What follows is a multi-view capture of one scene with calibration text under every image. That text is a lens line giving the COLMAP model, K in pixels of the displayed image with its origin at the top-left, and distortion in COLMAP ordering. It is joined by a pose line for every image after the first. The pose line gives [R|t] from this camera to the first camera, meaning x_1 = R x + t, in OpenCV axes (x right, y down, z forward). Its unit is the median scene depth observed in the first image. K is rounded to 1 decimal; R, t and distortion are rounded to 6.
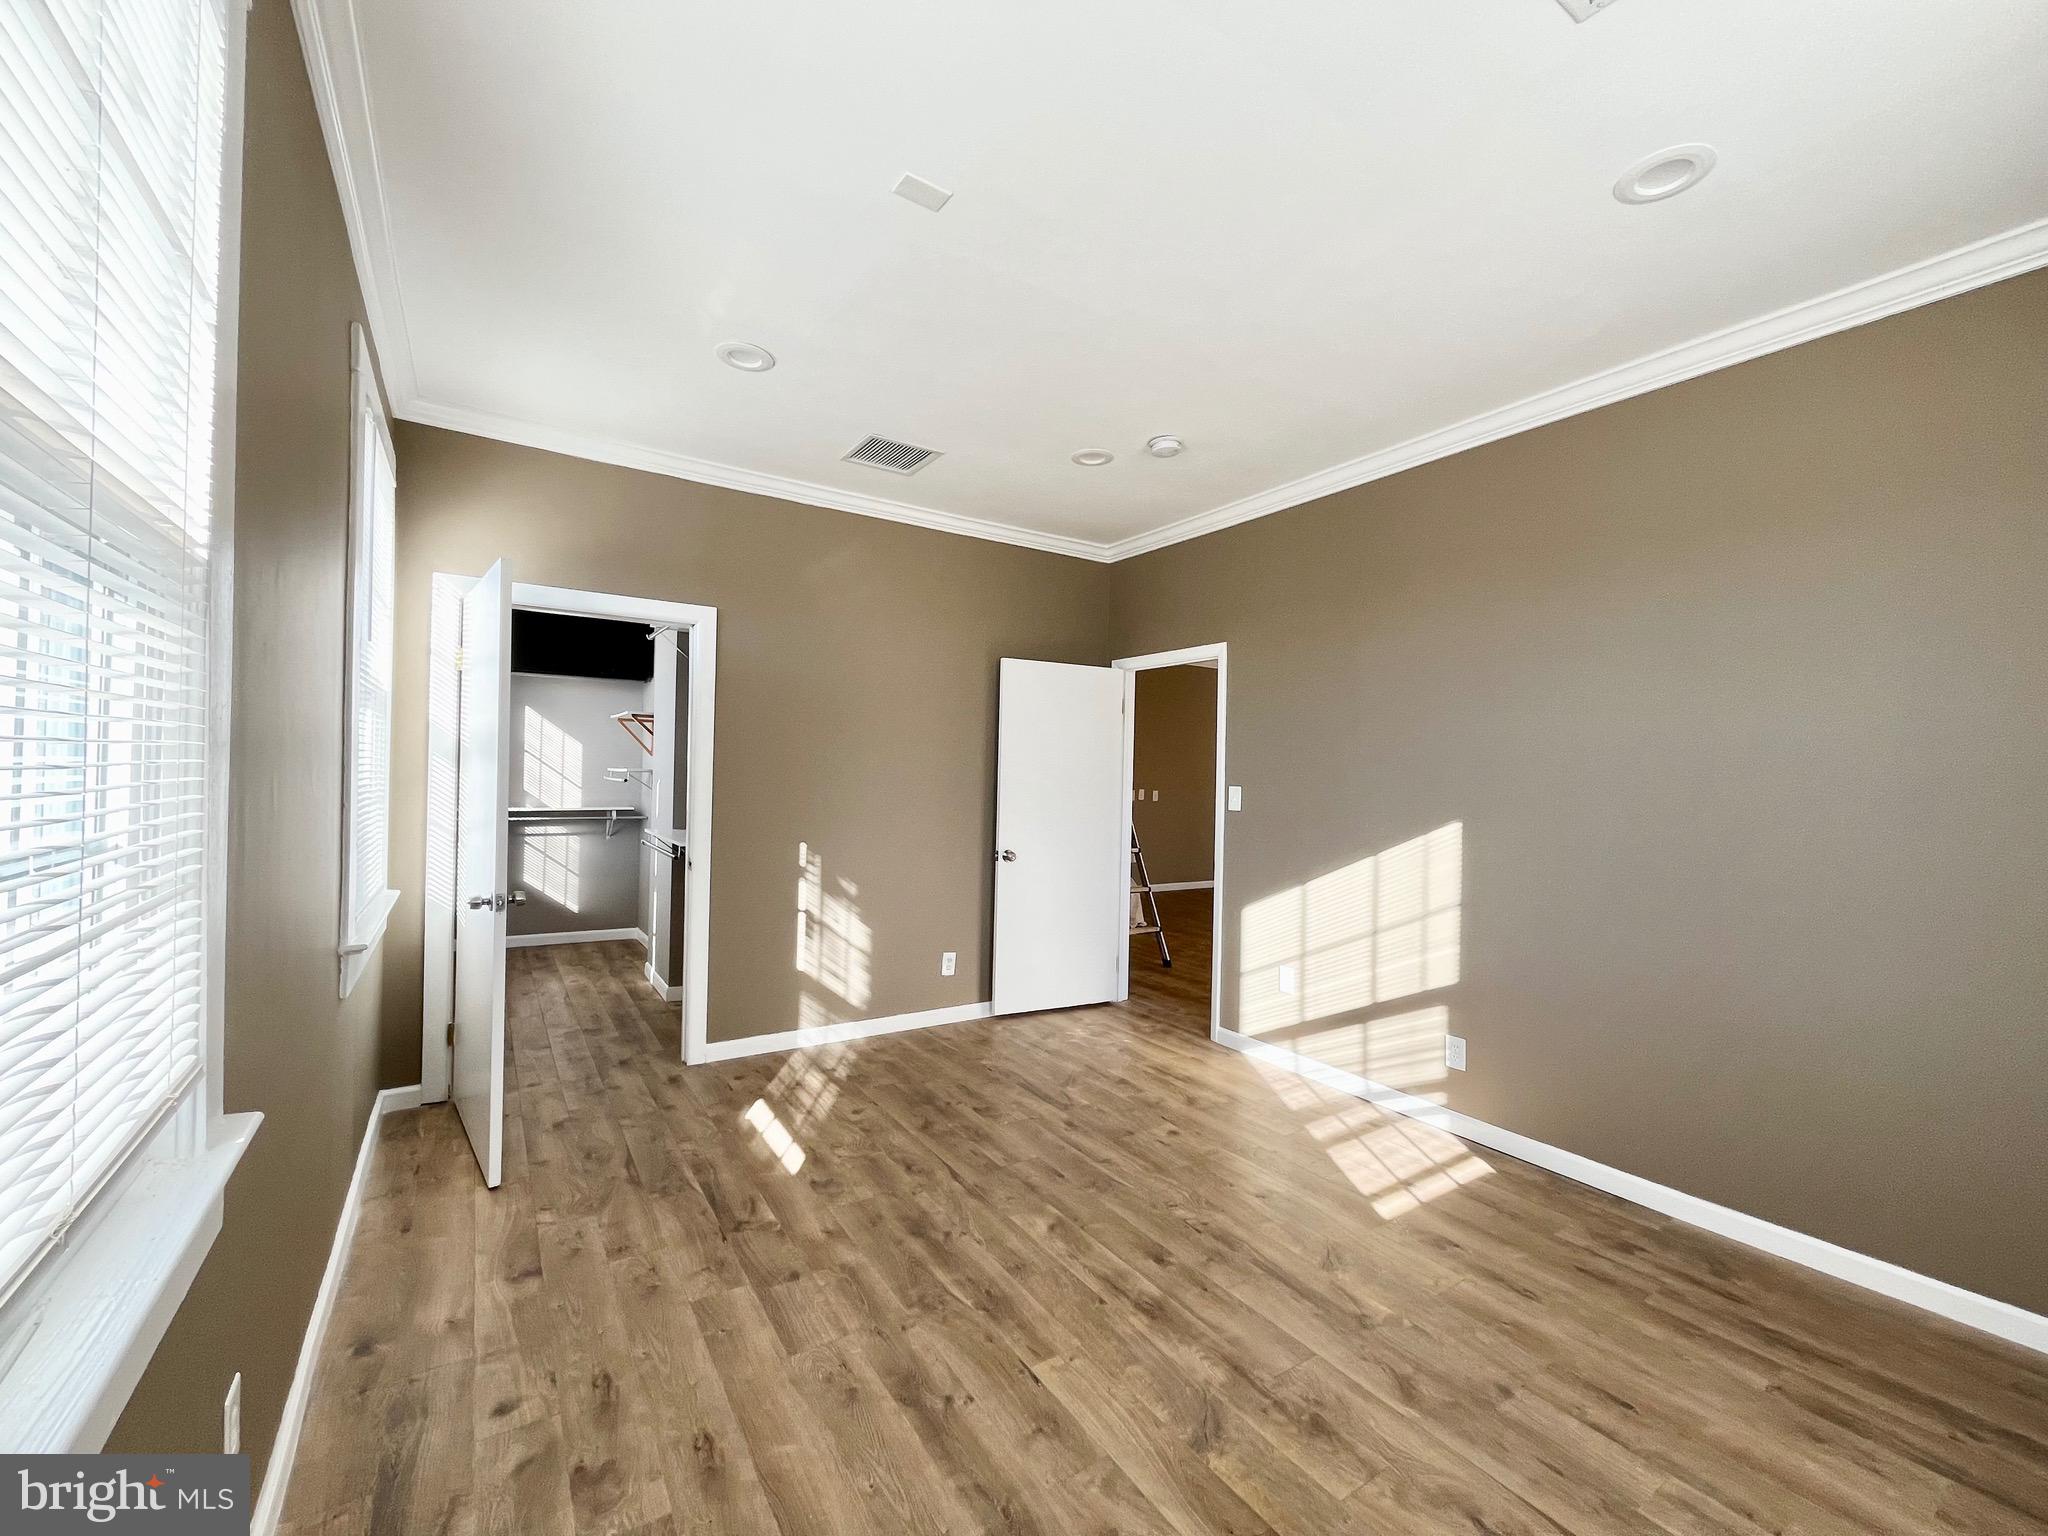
lens RADIAL K [[832.5, 0, 1019.4], [0, 832.5, 768.3], [0, 0, 1]] dist [-0.003501, 0.000037]
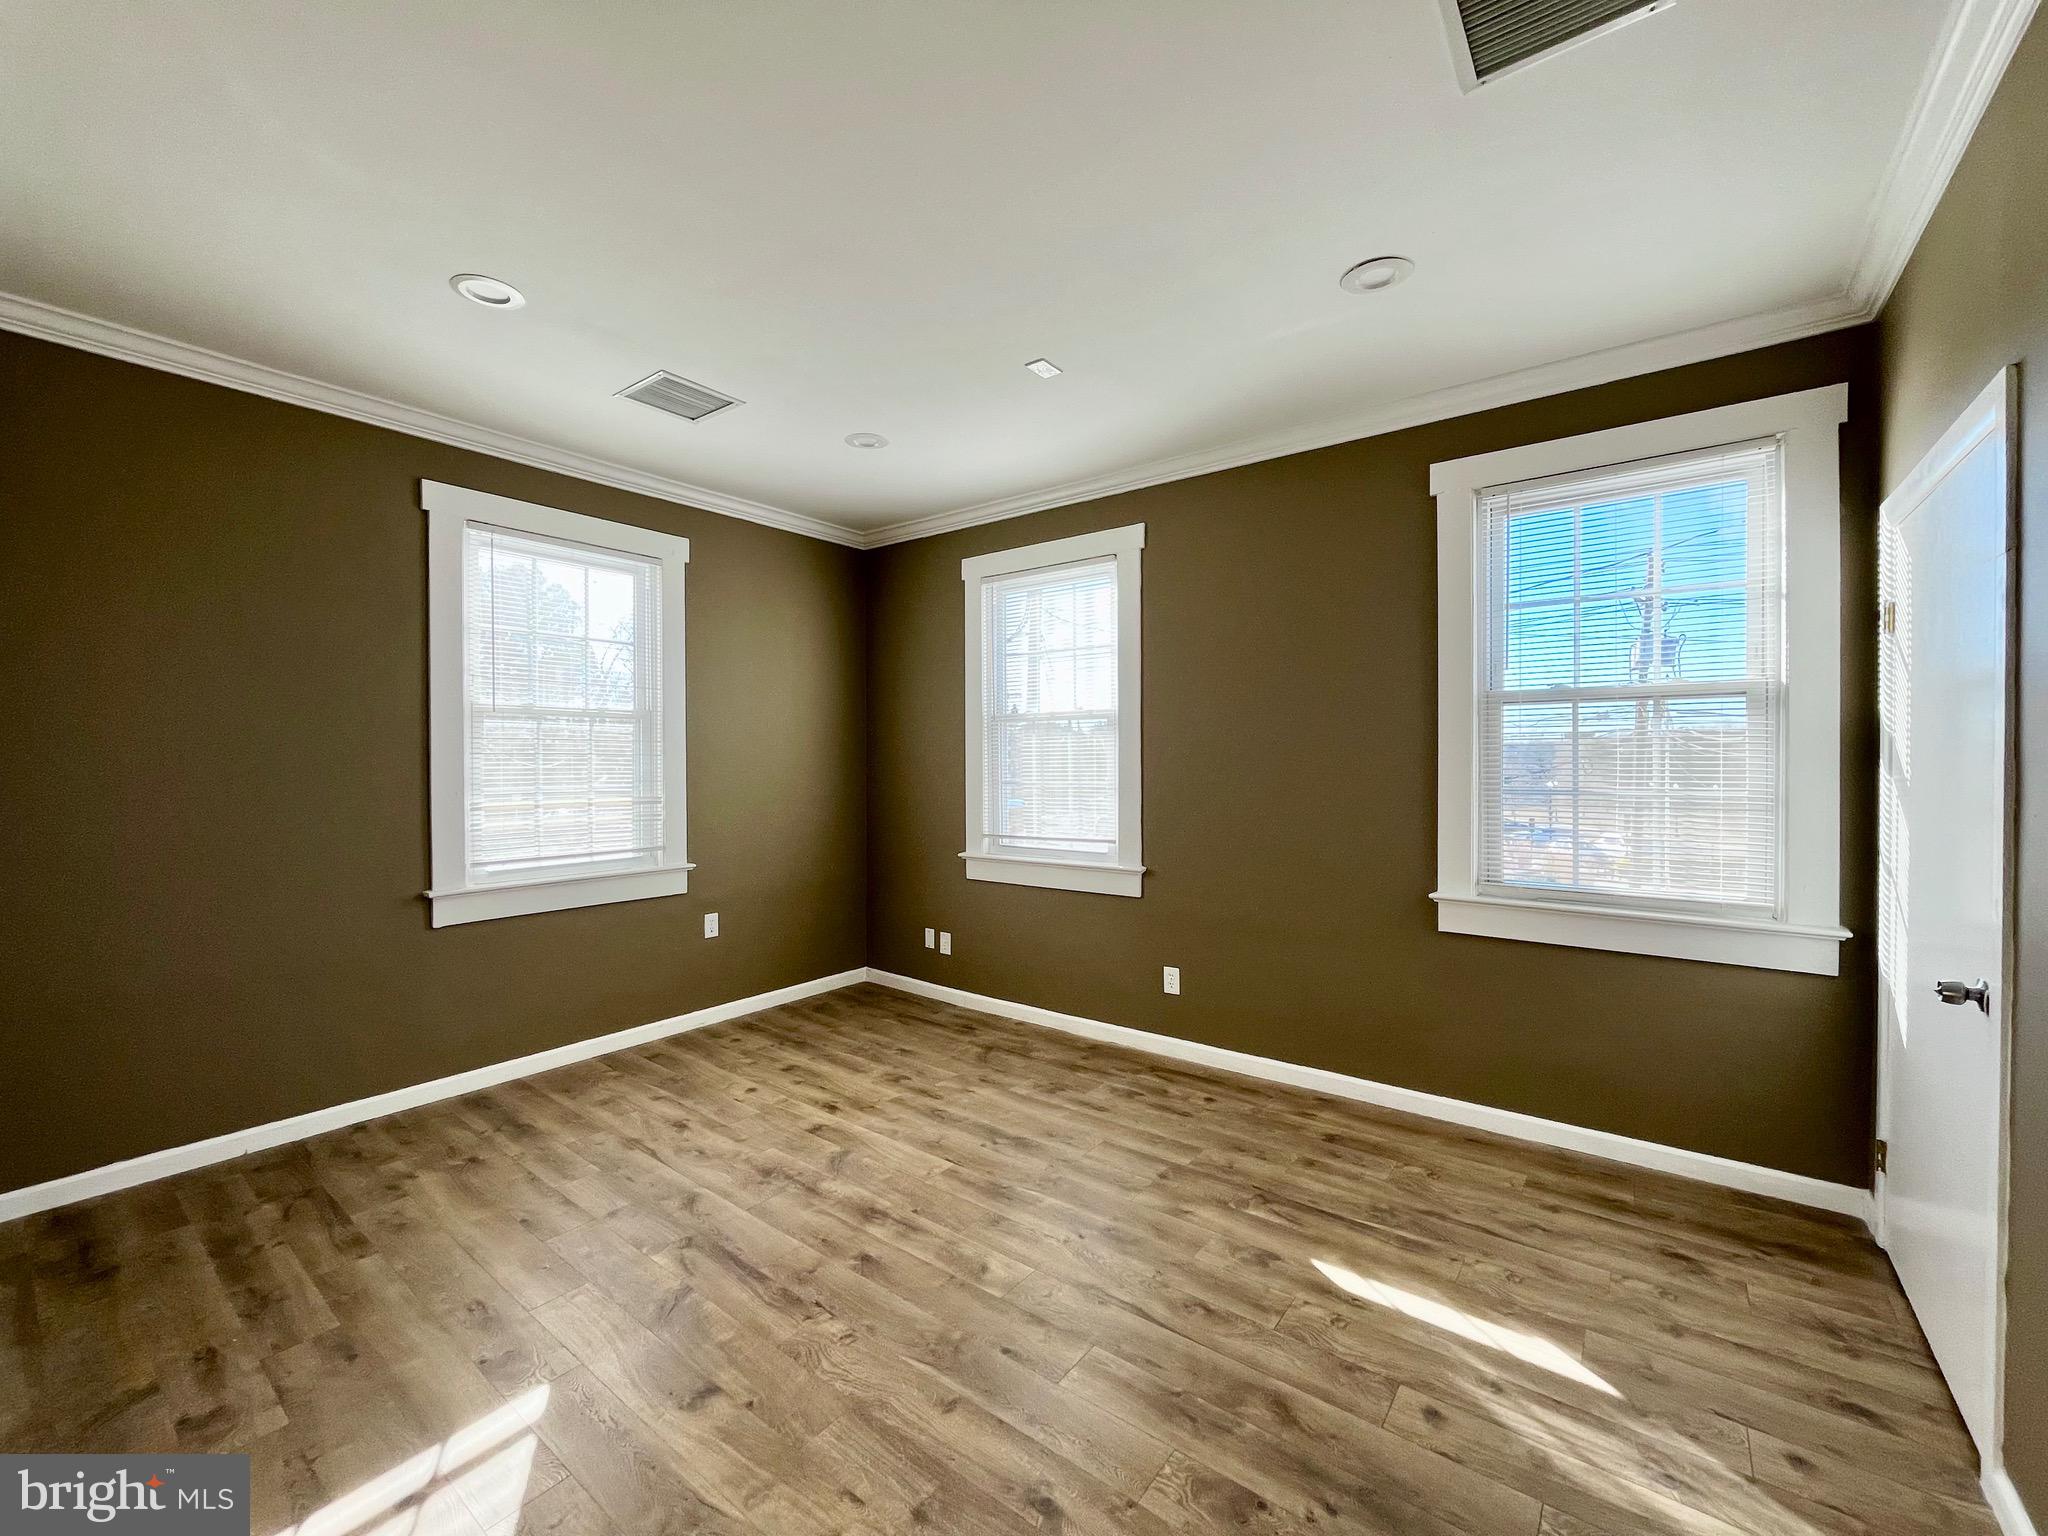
lens RADIAL K [[832.5, 0, 1019.4], [0, 832.5, 768.3], [0, 0, 1]] dist [-0.003501, 0.000037]
pose [[-0.944113, -0.014870, -0.329288, 0.329759], [-0.015385, 0.999881, -0.001041, 0.008633], [0.329264, 0.004083, -0.944229, 1.991372]]
